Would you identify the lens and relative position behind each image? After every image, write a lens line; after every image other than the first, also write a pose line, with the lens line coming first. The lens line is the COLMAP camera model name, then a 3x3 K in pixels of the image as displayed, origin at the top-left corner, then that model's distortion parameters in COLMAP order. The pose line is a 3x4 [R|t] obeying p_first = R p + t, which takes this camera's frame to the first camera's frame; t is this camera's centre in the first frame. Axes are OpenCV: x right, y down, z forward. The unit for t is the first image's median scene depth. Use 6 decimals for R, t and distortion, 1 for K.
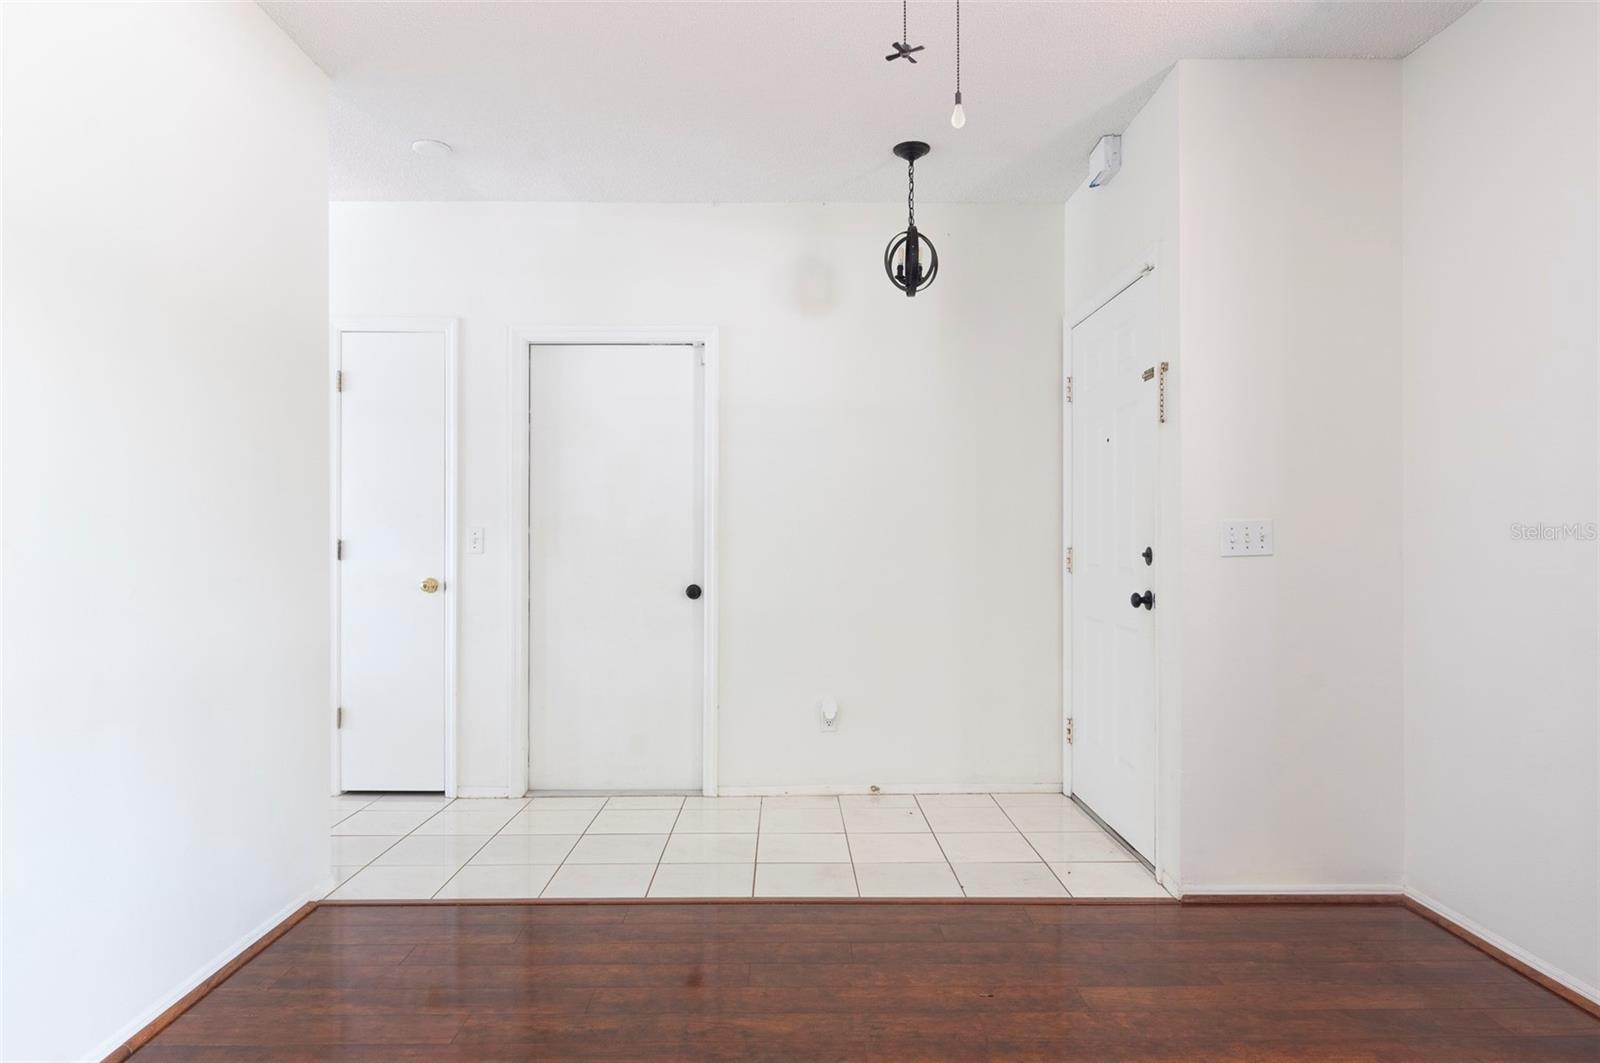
lens RADIAL K [[960.1, 0, 801.3], [0, 960.1, 538.9], [0, 0, 1]] dist [-0.000597, 0.000510]
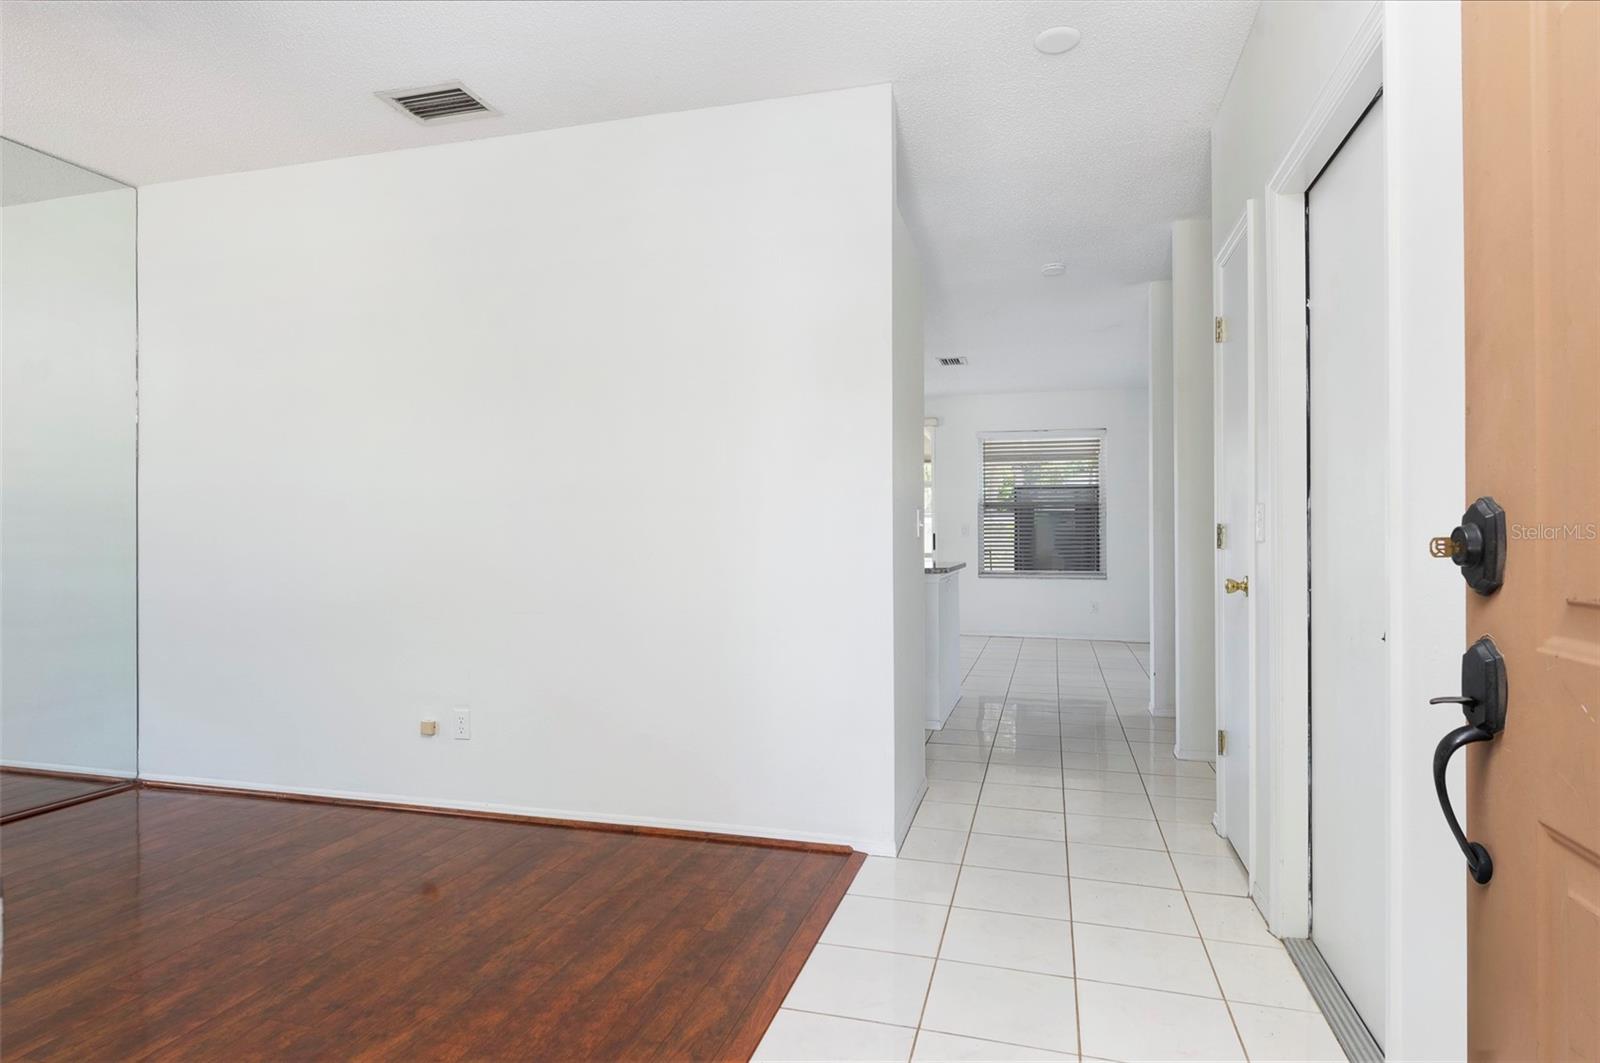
lens RADIAL K [[864.2, 0, 797.2], [0, 864.2, 532.9], [0, 0, 1]] dist [0.000303, -0.004507]
pose [[-0.301926, 0.000410, -0.953331, 0.617181], [0.010568, 0.999940, -0.002917, 0.011996], [0.953273, -0.010956, -0.301913, 1.594290]]
